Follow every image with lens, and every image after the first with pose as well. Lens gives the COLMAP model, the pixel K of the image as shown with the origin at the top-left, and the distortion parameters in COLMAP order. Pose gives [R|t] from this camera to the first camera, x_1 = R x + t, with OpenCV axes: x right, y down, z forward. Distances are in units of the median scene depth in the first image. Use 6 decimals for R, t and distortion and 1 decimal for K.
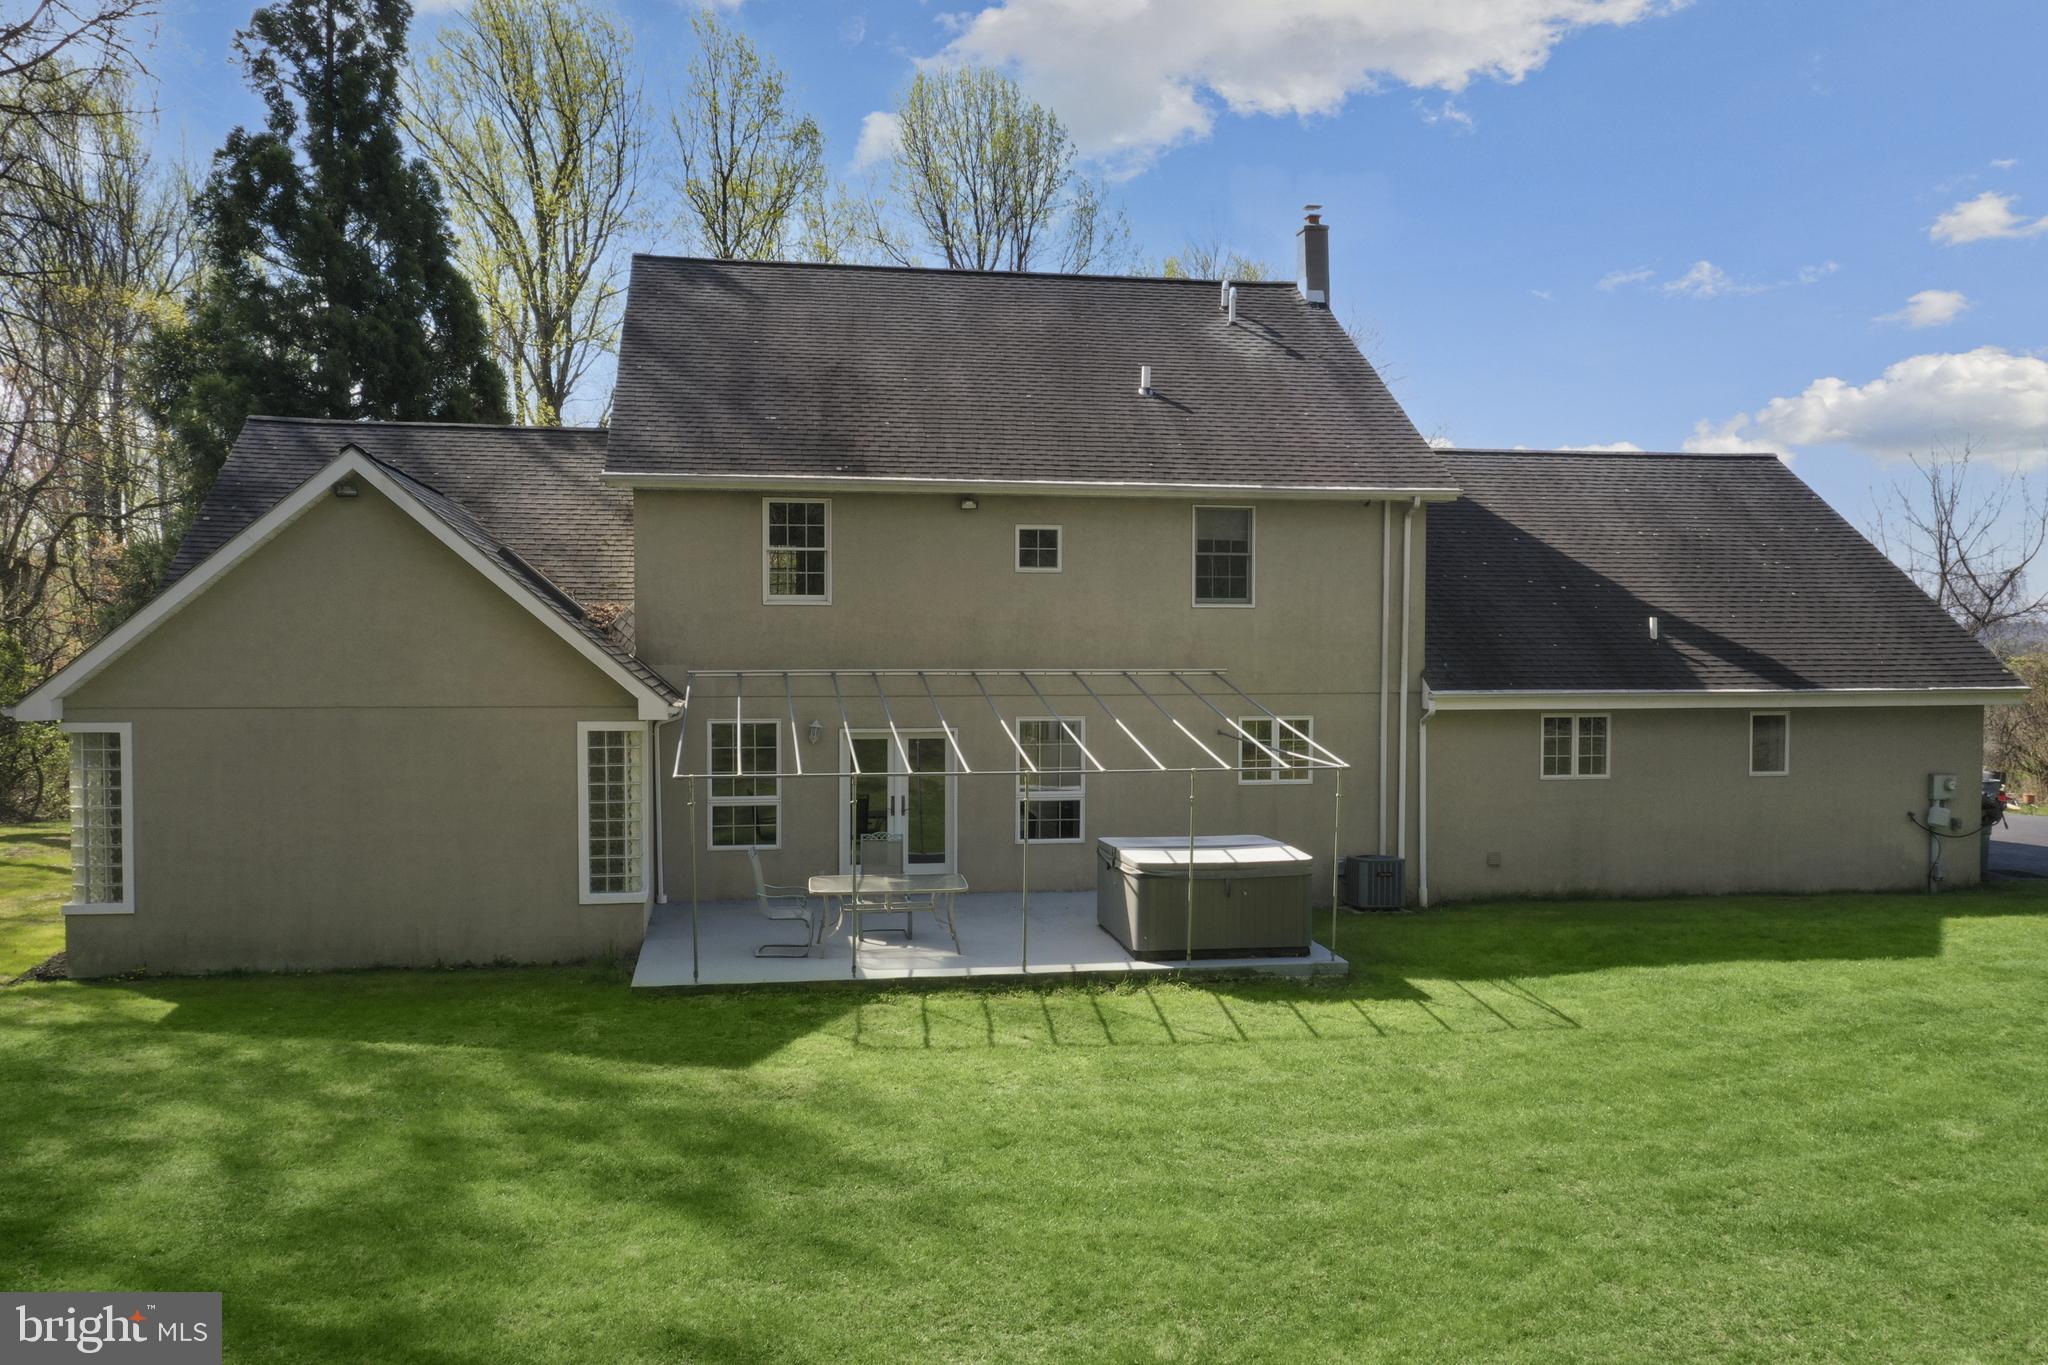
lens RADIAL K [[1625.8, 0, 1024.0], [0, 1625.8, 682.5], [0, 0, 1]] dist [0.016615, 0.000392]
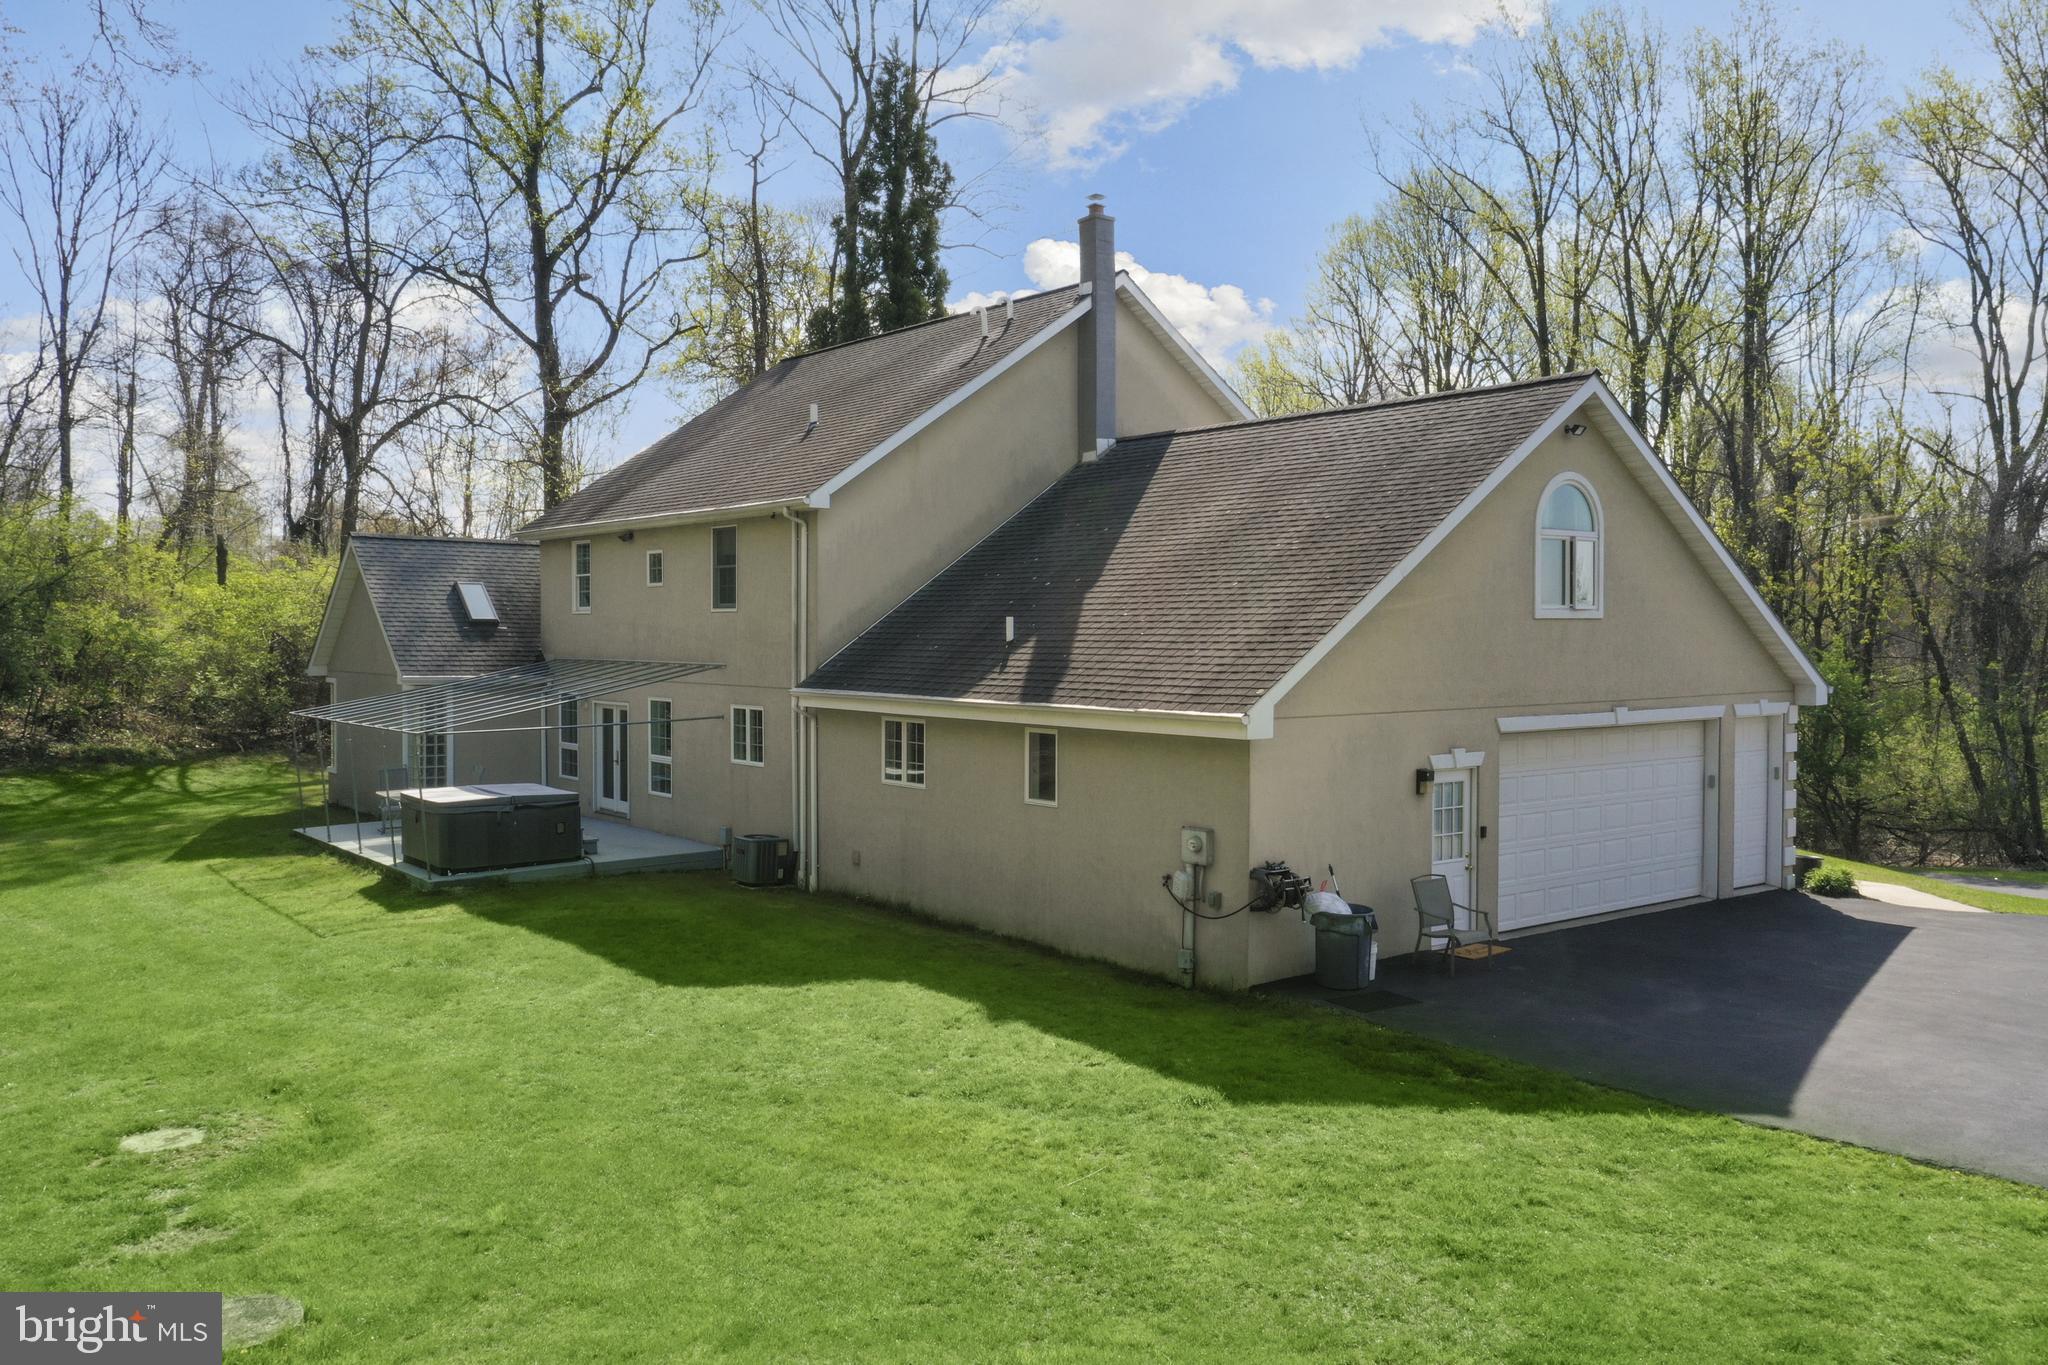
lens RADIAL K [[1585.6, 0, 1025.9], [0, 1585.6, 630.9], [0, 0, 1]] dist [0.004370, 0.001232]
pose [[0.480692, -0.000081, -0.876889, 1.212425], [-0.030121, 0.999408, -0.016604, -0.019059], [0.876372, 0.034394, 0.480405, 0.622790]]
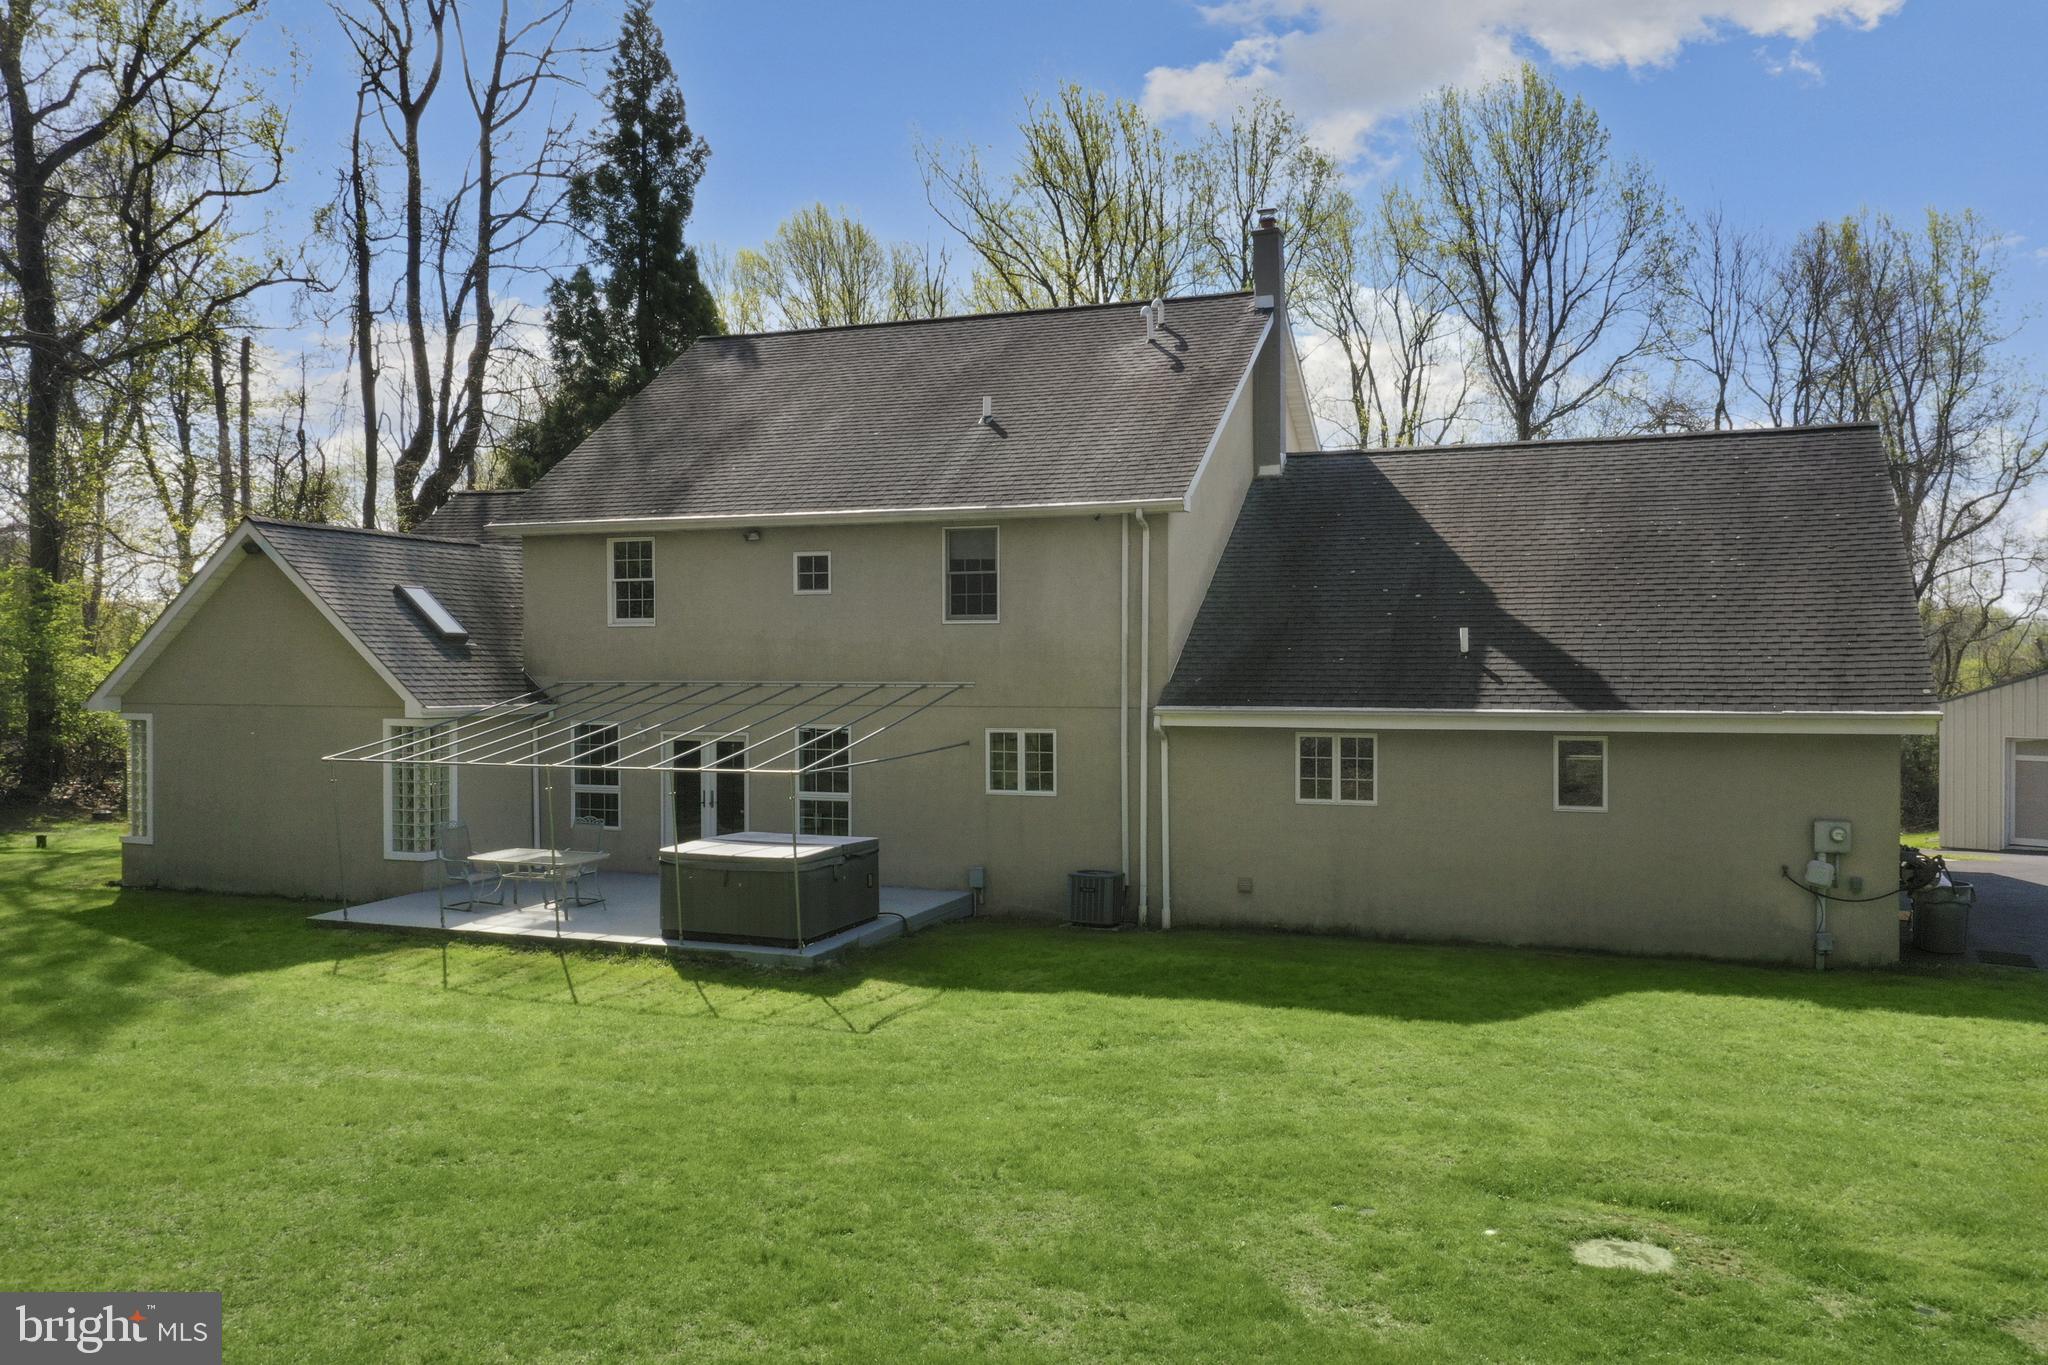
lens RADIAL K [[1569.6, 0, 1026.7], [0, 1569.6, 661.1], [0, 0, 1]] dist [0.010538, 0.005950]
pose [[0.859133, -0.002176, -0.511747, 0.654225], [-0.013556, 0.999543, -0.027009, 0.004667], [0.511572, 0.030142, 0.858711, 0.147965]]
